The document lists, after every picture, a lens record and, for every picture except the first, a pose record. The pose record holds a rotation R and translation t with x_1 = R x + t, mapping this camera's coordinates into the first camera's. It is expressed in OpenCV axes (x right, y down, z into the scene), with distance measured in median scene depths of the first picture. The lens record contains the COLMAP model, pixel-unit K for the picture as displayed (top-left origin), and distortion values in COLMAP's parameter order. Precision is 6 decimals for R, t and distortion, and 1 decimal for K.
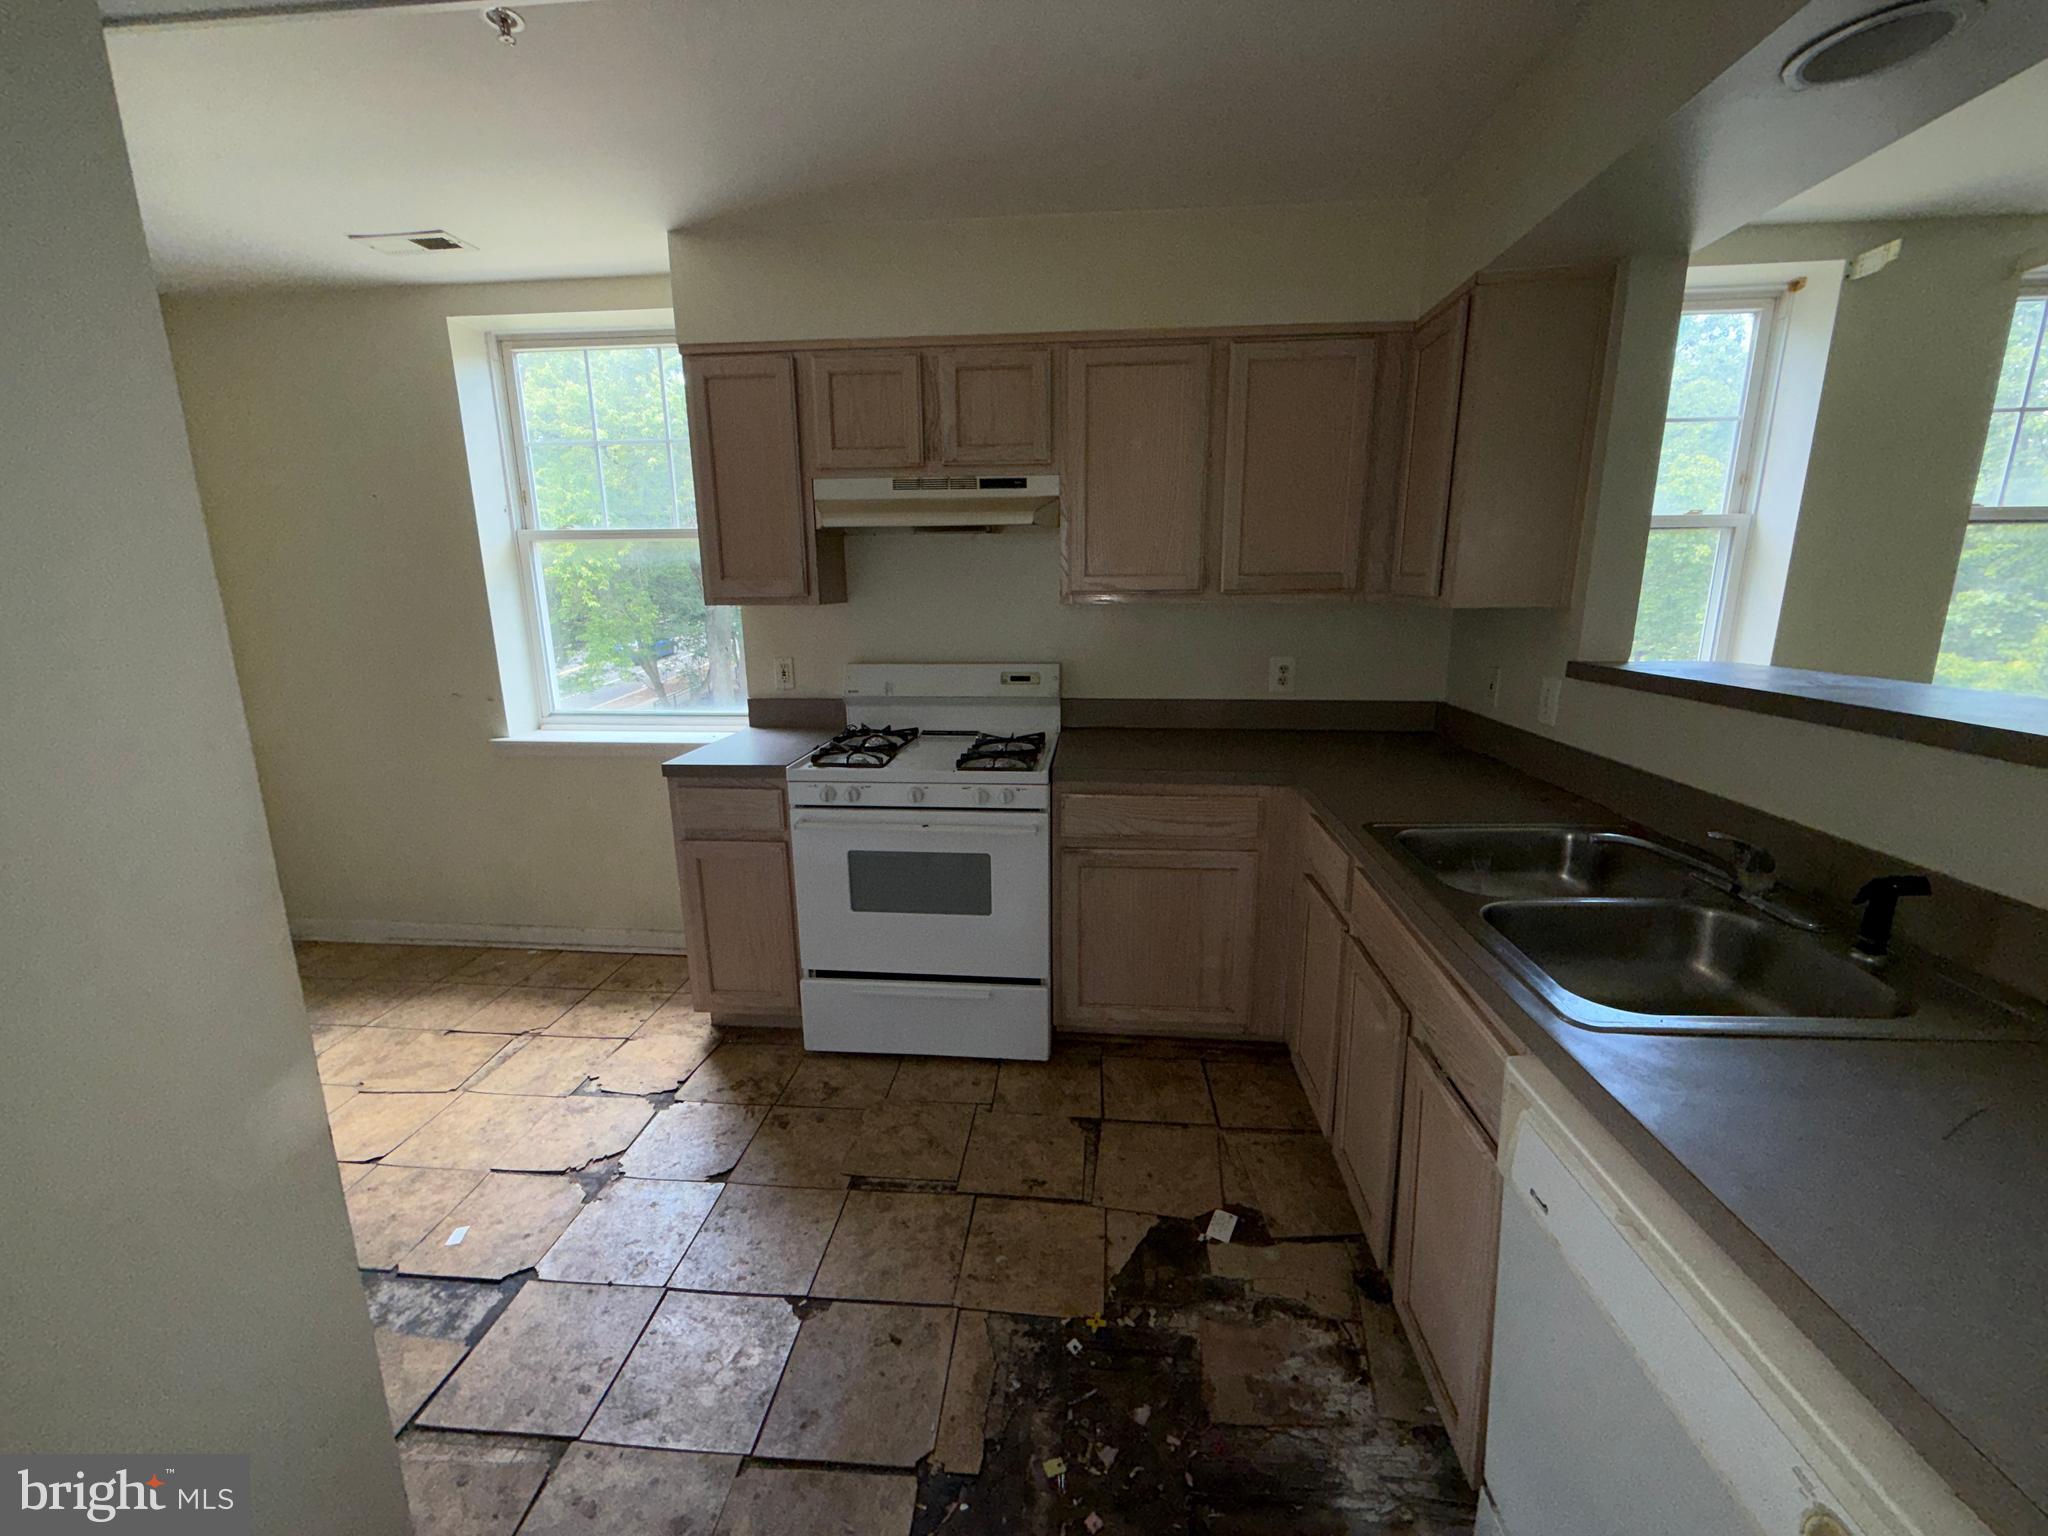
lens RADIAL K [[828.2, 0, 1018.7], [0, 828.2, 766.0], [0, 0, 1]] dist [0.009841, 0.001813]
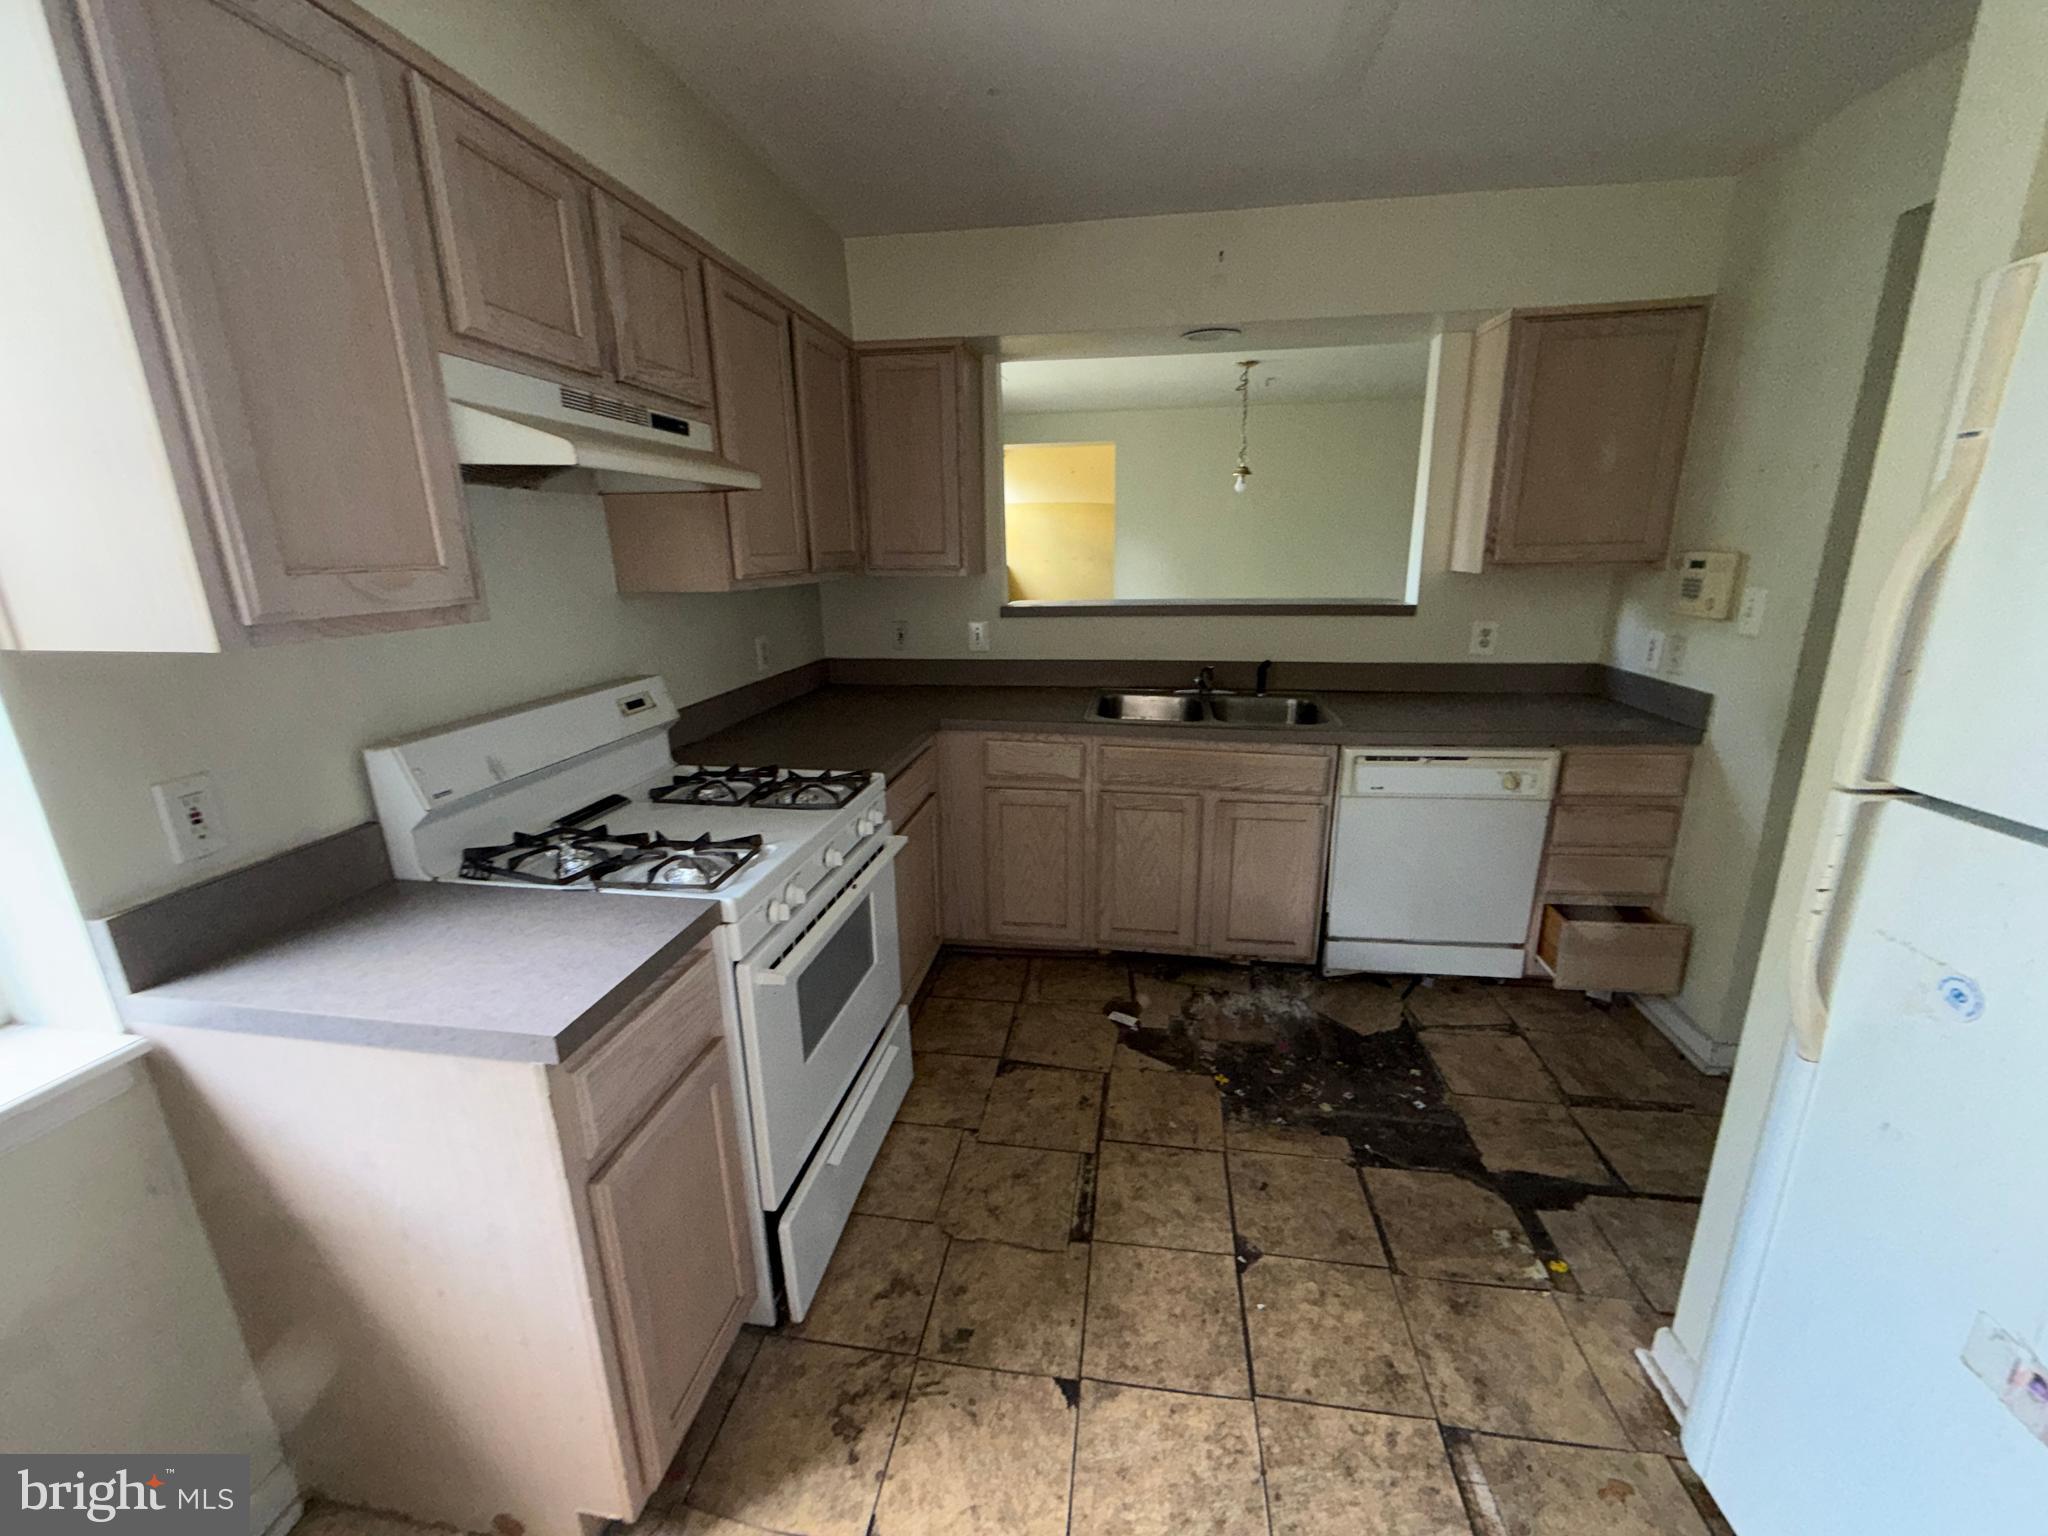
lens RADIAL K [[828.2, 0, 1022.1], [0, 828.2, 766.6], [0, 0, 1]] dist [0.009841, 0.001813]
pose [[0.053437, -0.253136, 0.965954, -1.102731], [0.233079, 0.943778, 0.234431, -0.236553], [-0.970988, 0.212616, 0.109433, 1.007693]]
